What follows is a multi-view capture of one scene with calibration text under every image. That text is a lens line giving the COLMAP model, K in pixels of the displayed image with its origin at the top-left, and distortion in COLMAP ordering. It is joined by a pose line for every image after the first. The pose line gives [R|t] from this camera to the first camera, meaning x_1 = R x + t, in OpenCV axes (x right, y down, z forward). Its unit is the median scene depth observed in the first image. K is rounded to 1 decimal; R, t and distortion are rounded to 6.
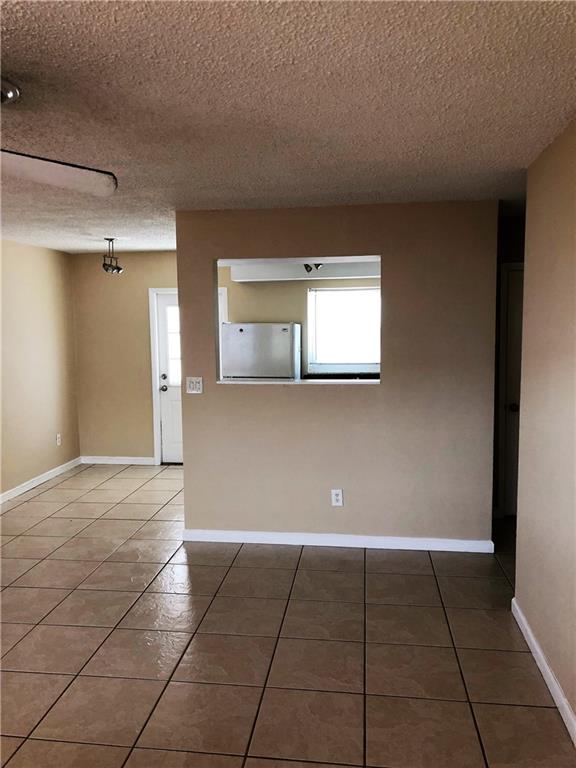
lens RADIAL K [[632.9, 0, 288.0], [0, 632.9, 384.0], [0, 0, 1]] dist [0.037408, -0.040628]
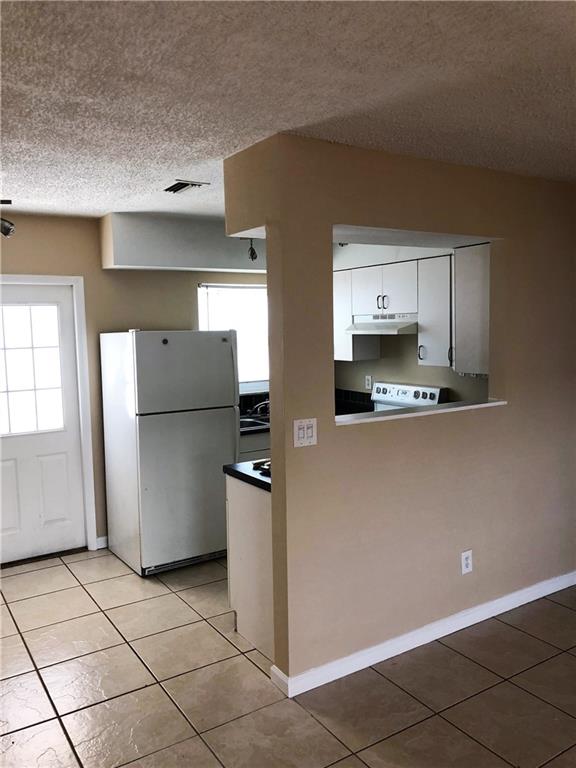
lens RADIAL K [[636.9, 0, 291.5], [0, 636.9, 382.7], [0, 0, 1]] dist [0.034185, -0.049353]
pose [[0.757012, -0.064702, 0.650189, -0.371651], [0.077698, 0.996939, 0.008744, -0.034800], [-0.648765, 0.043899, 0.759722, 0.377030]]
